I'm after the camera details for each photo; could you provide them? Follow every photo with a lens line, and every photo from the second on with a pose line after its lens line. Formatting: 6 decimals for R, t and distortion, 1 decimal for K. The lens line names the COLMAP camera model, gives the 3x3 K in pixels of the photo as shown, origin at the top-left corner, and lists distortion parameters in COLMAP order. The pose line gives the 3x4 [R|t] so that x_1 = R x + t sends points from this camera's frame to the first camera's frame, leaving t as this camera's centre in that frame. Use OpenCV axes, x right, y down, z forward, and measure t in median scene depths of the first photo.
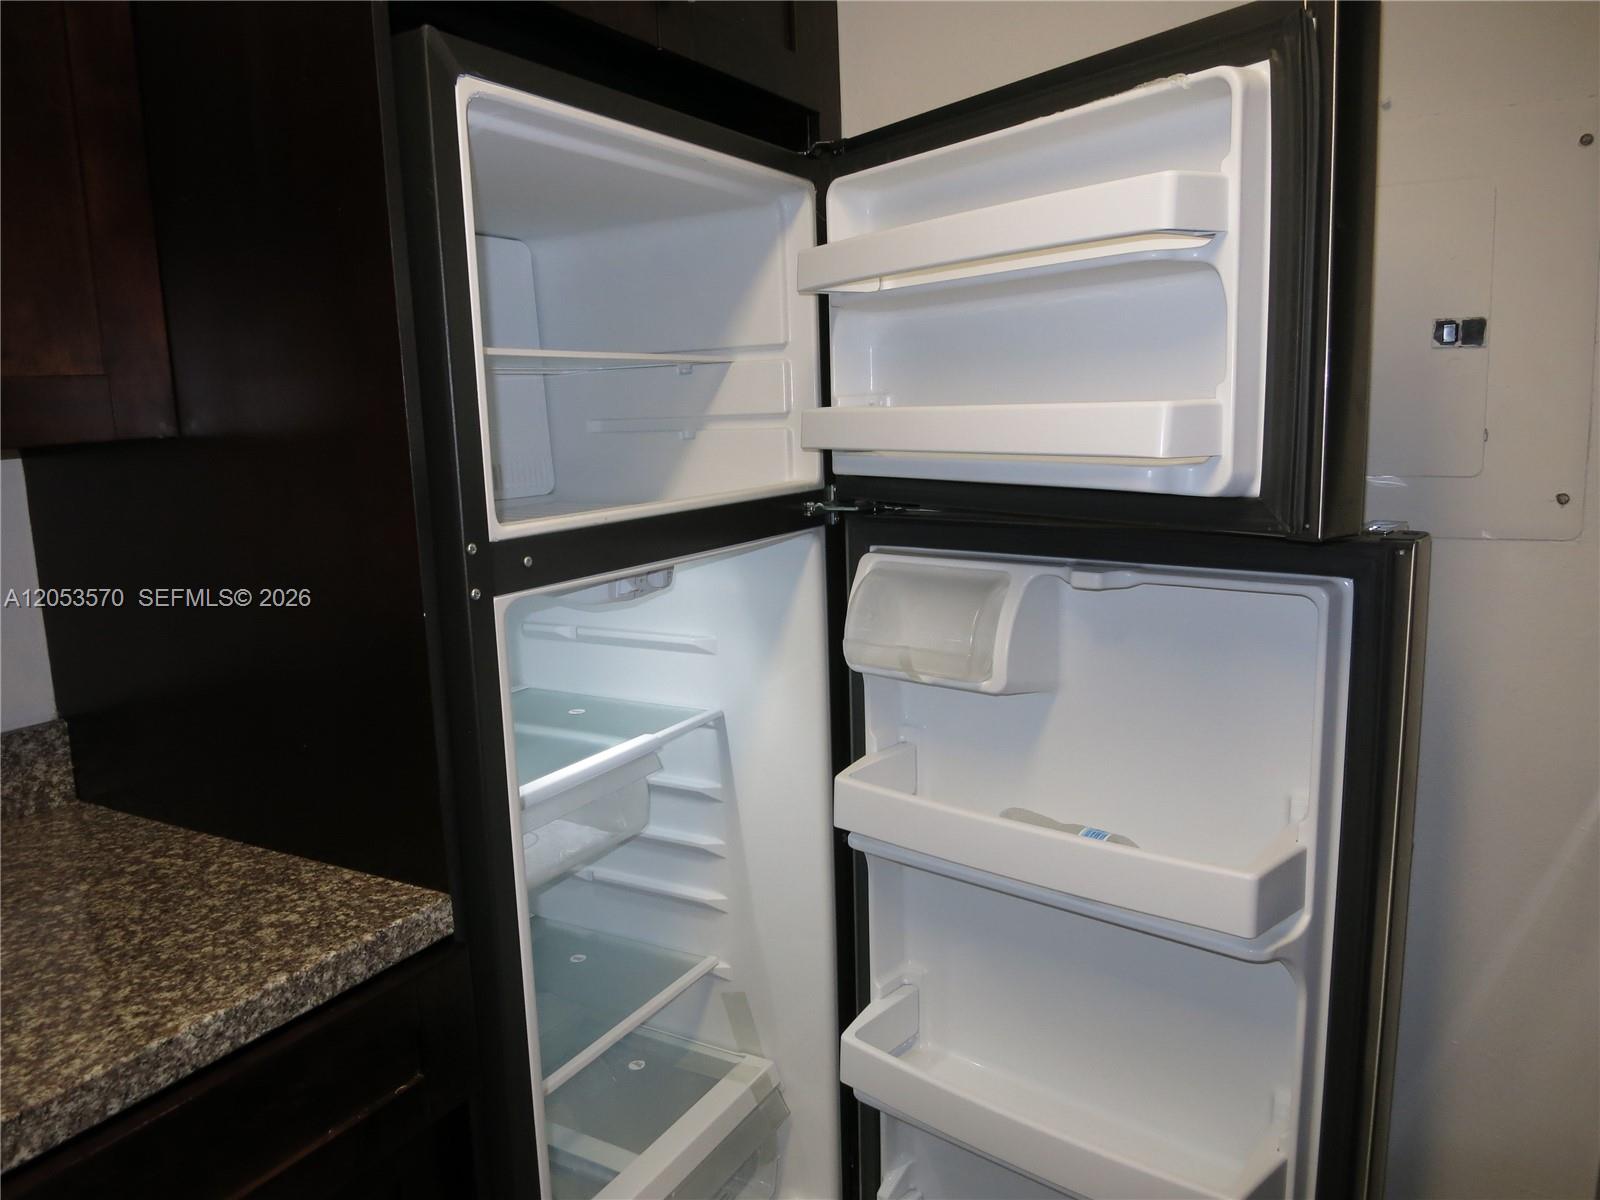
lens RADIAL K [[1155.8, 0, 811.8], [0, 1155.8, 597.5], [0, 0, 1]] dist [-0.026931, -0.002762]
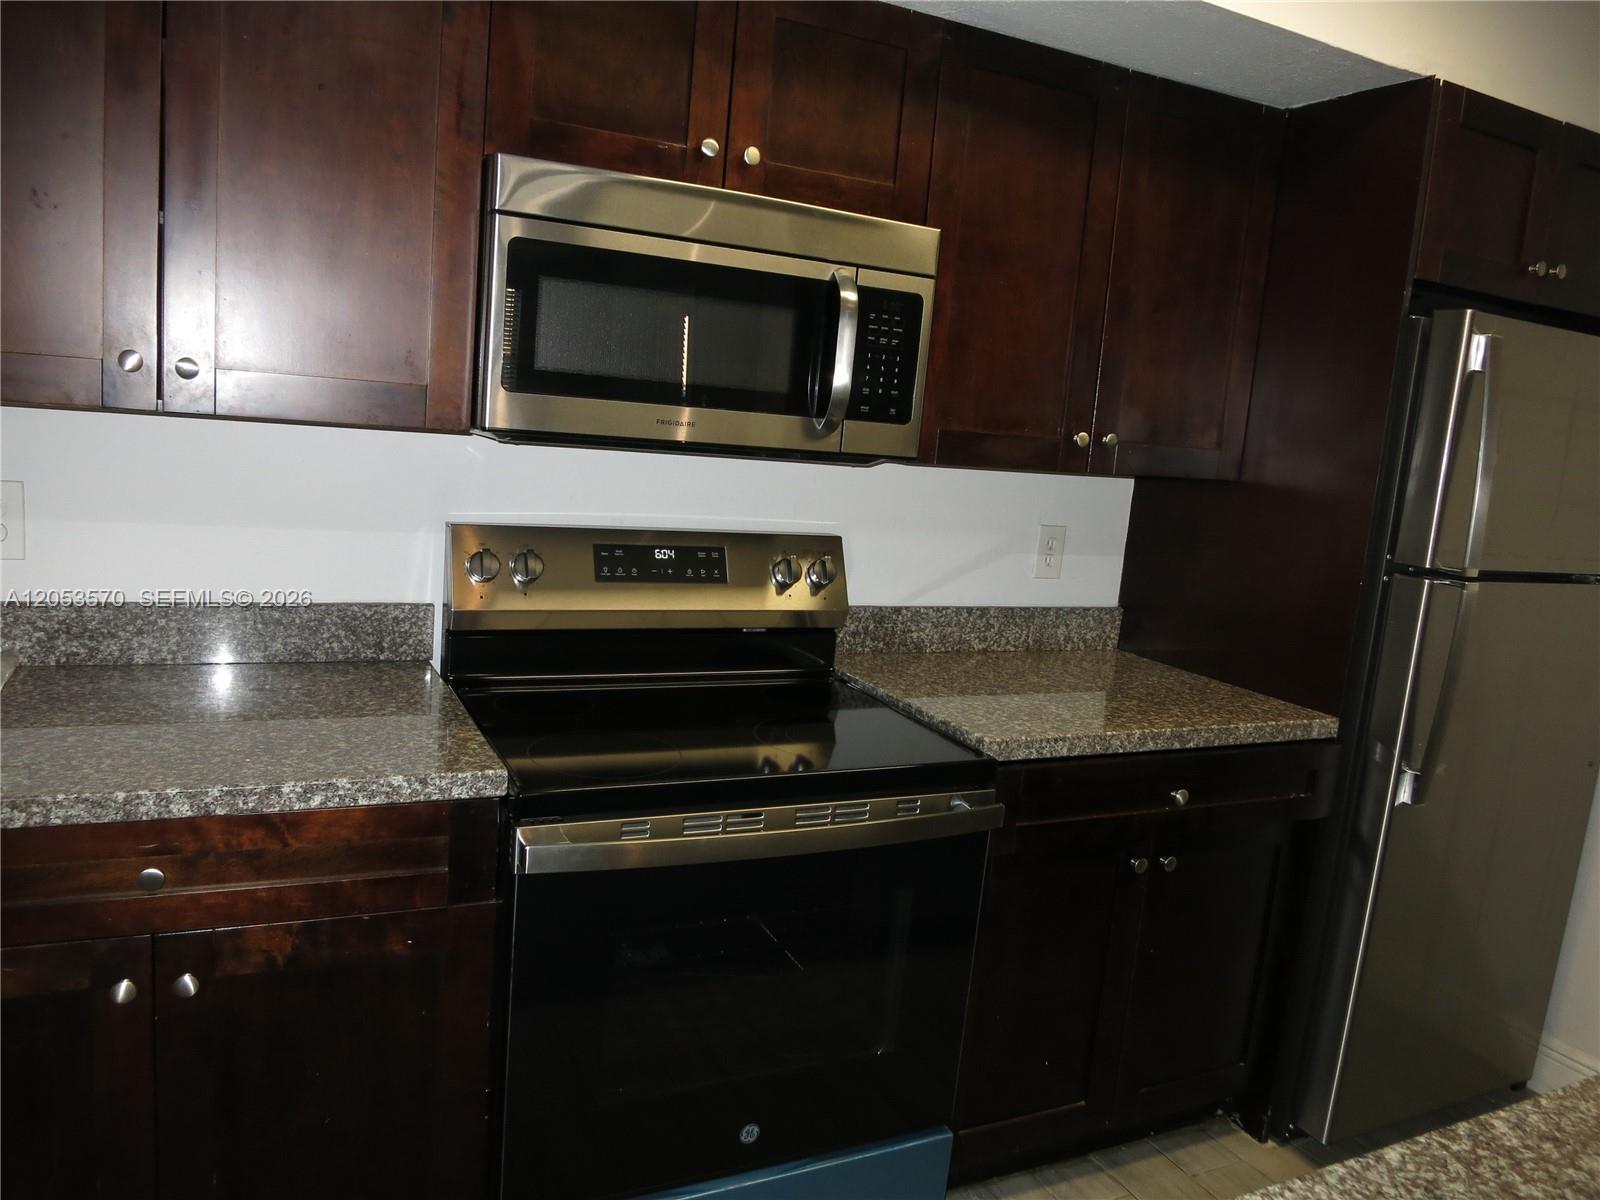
lens RADIAL K [[1155.8, 0, 809.1], [0, 1155.8, 585.8], [0, 0, 1]] dist [-0.026931, -0.002762]
pose [[0.816124, 0.184916, -0.547492, -0.004548], [-0.203232, 0.978741, 0.027621, 0.170088], [0.540961, 0.088726, 0.836355, -1.345782]]
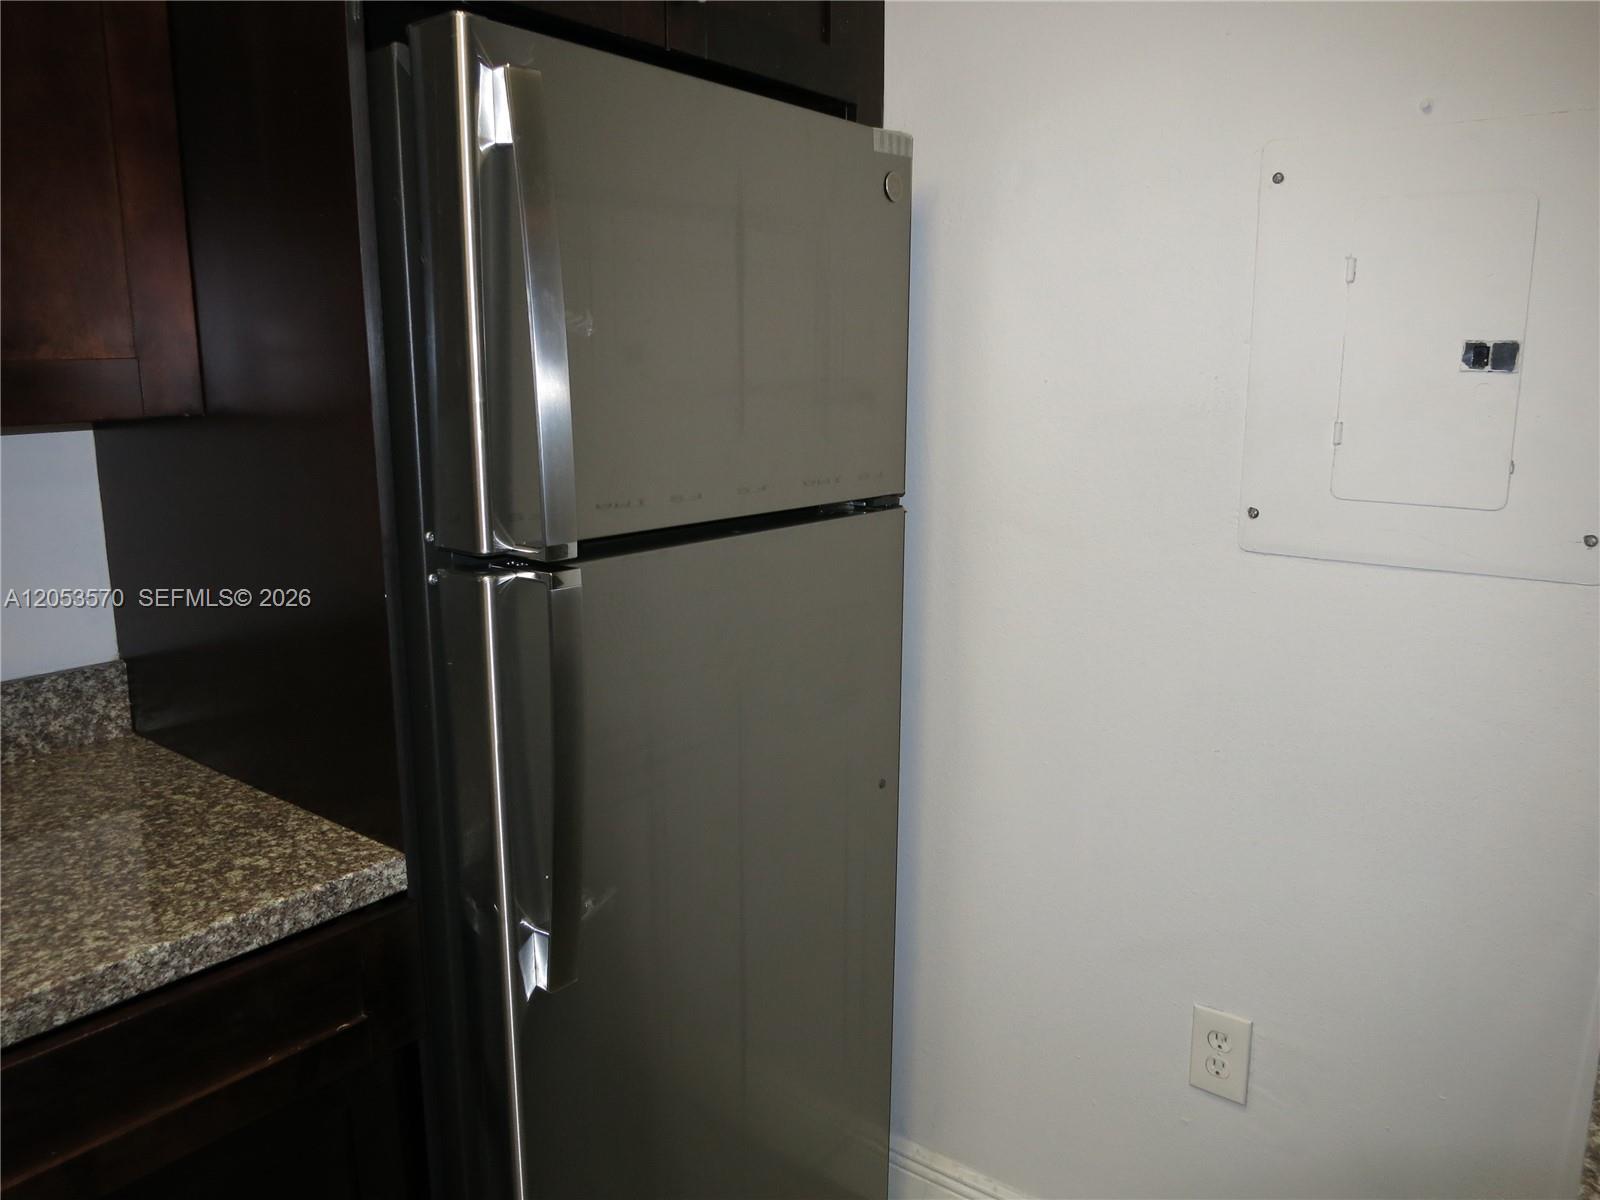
lens RADIAL K [[1155.8, 0, 812.1], [0, 1155.8, 602.2], [0, 0, 1]] dist [-0.026931, -0.002762]
pose [[0.989390, 0.064188, -0.130333, 0.201297], [-0.059286, 0.997392, 0.041154, -0.047664], [0.132635, -0.032990, 0.990616, -0.013439]]
